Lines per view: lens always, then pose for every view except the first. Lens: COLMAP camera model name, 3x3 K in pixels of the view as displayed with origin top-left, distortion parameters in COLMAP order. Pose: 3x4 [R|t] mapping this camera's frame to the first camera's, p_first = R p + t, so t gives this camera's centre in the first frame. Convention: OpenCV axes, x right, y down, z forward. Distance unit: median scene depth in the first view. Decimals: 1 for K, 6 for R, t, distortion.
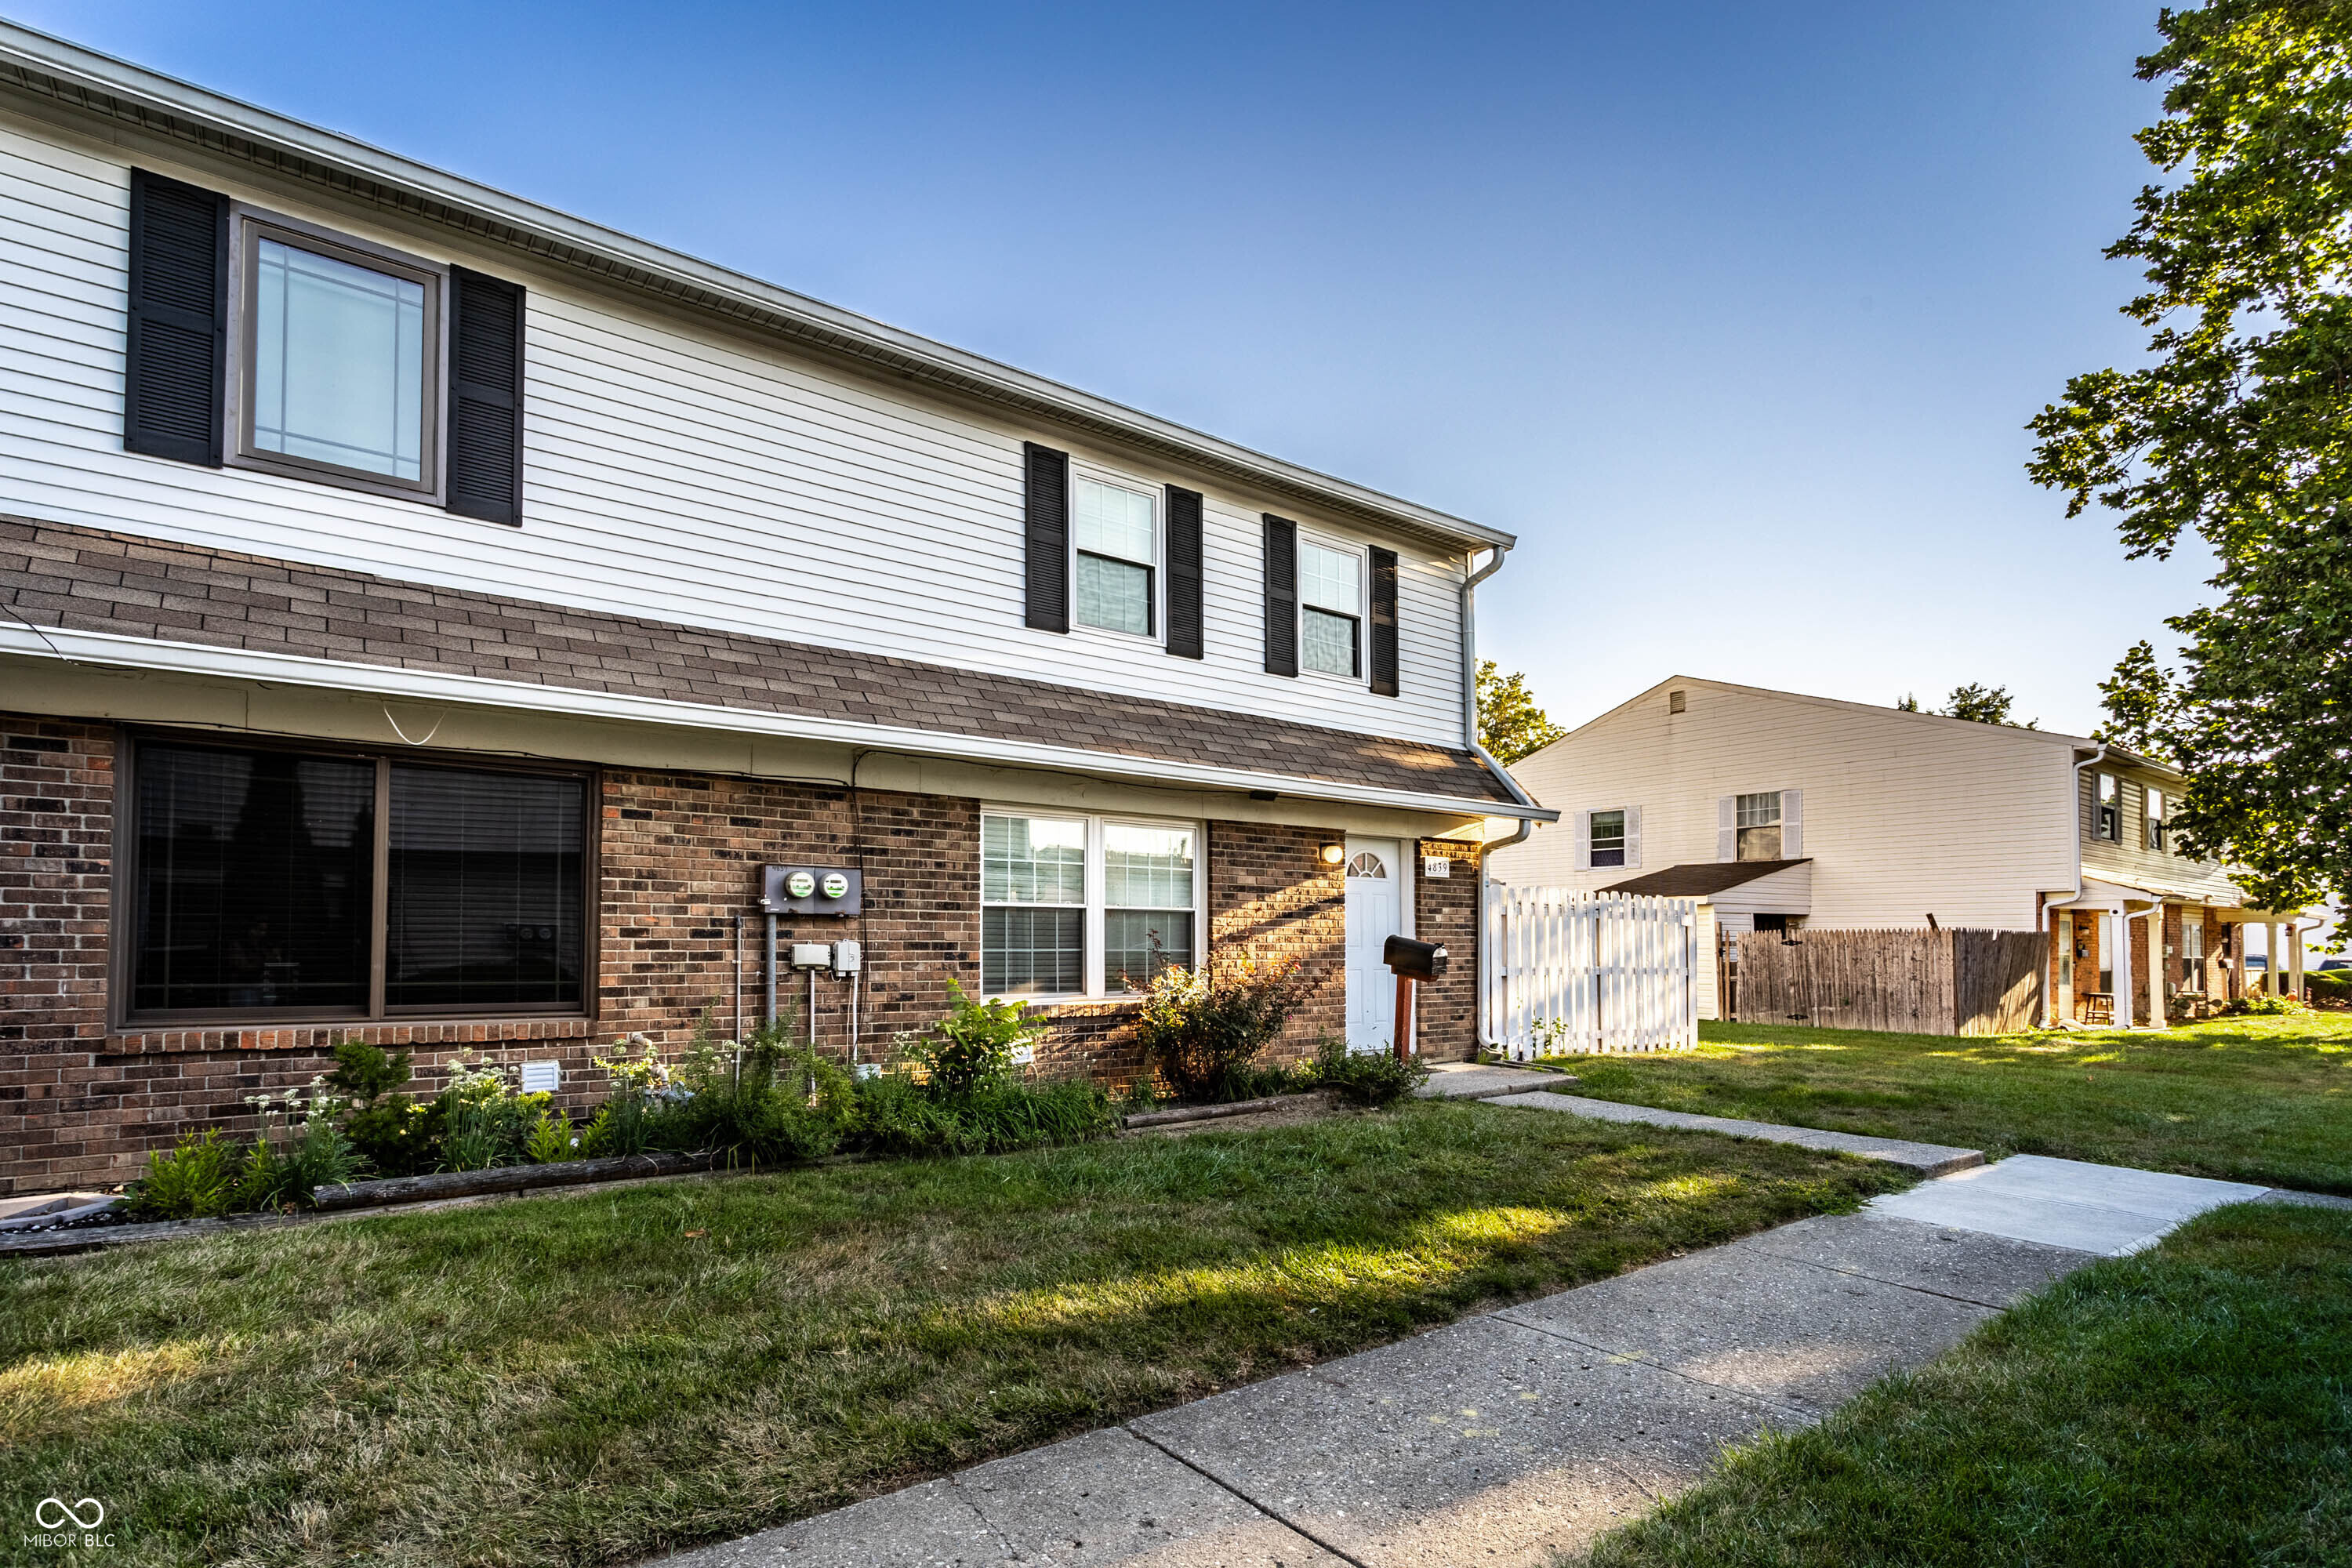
lens RADIAL K [[1147.1, 0, 1196.4], [0, 1147.1, 933.3], [0, 0, 1]] dist [-0.001097, 0.001621]
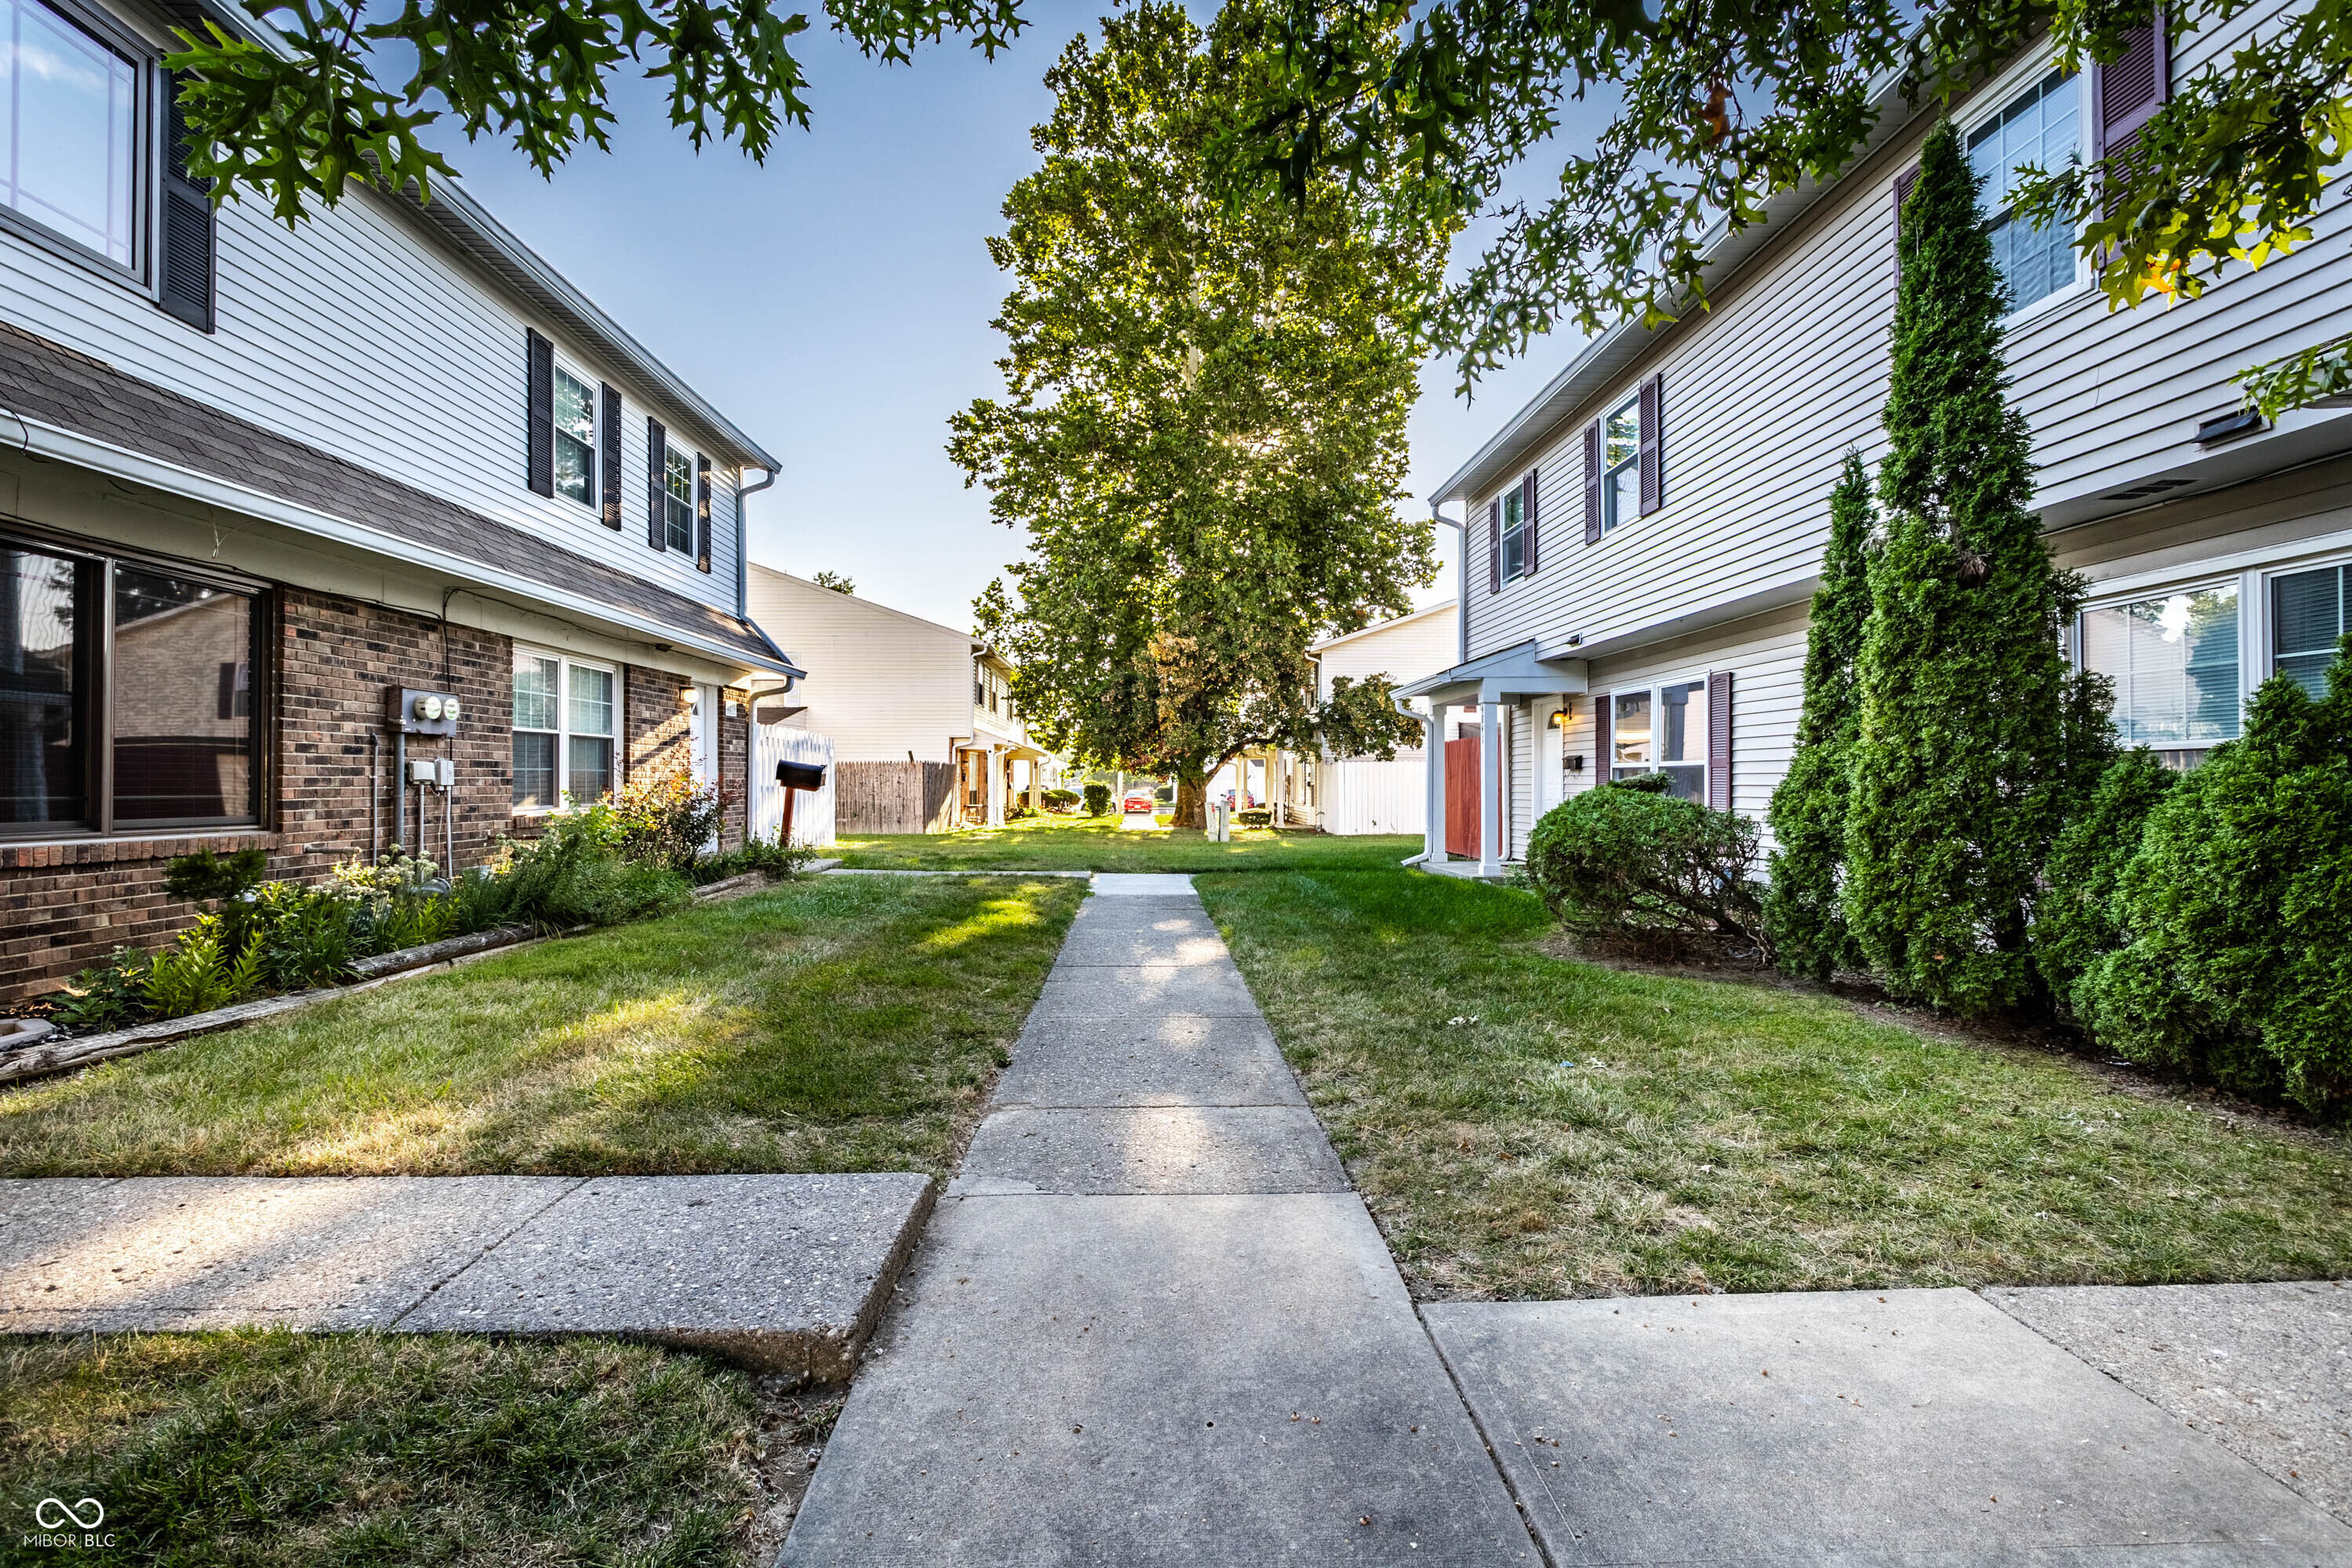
lens RADIAL K [[1115.4, 0, 1173.9], [0, 1115.4, 771.8], [0, 0, 1]] dist [0.004596, 0.001367]
pose [[0.578255, 0.007731, 0.815819, -0.728234], [-0.015479, 0.999879, 0.001496, 0.006090], [-0.815709, -0.013493, 0.578305, -0.194008]]
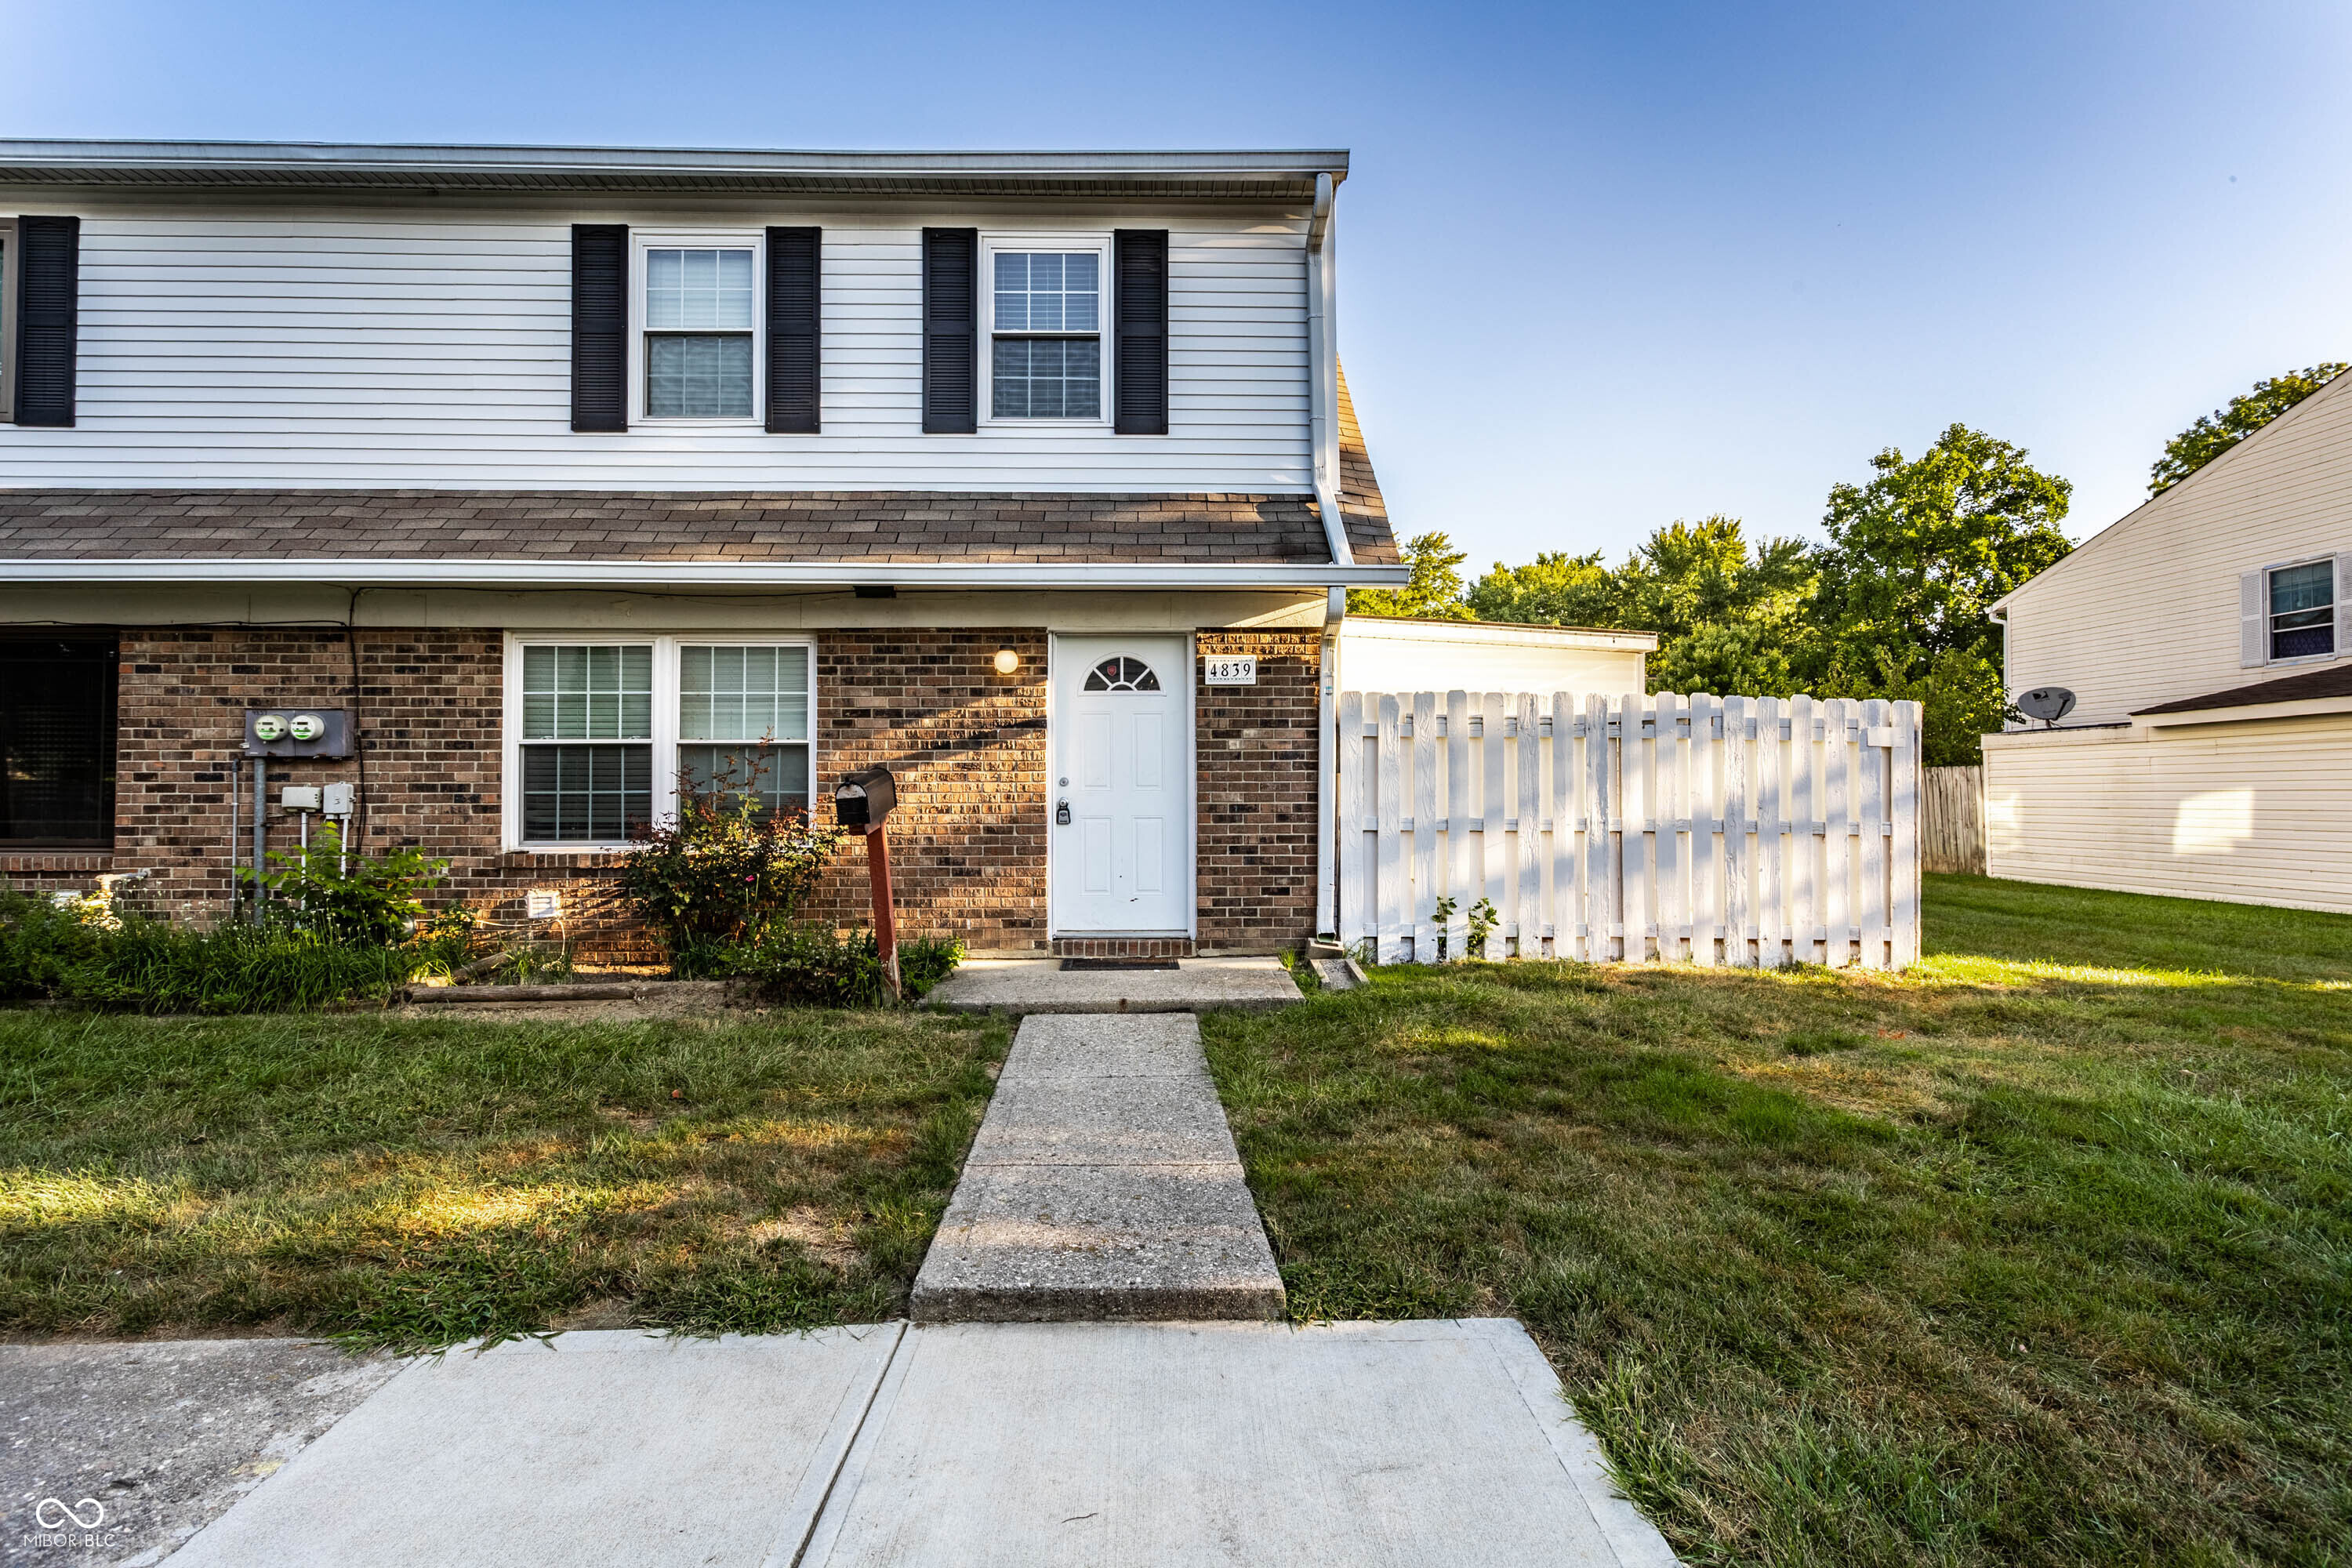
lens RADIAL K [[1115.4, 0, 1173.9], [0, 1115.4, 771.8], [0, 0, 1]] dist [0.004596, 0.001367]
pose [[0.808370, -0.011105, -0.588570, 0.786388], [0.010406, 0.999935, -0.004575, 0.008058], [0.588583, -0.002427, 0.808433, 0.602264]]
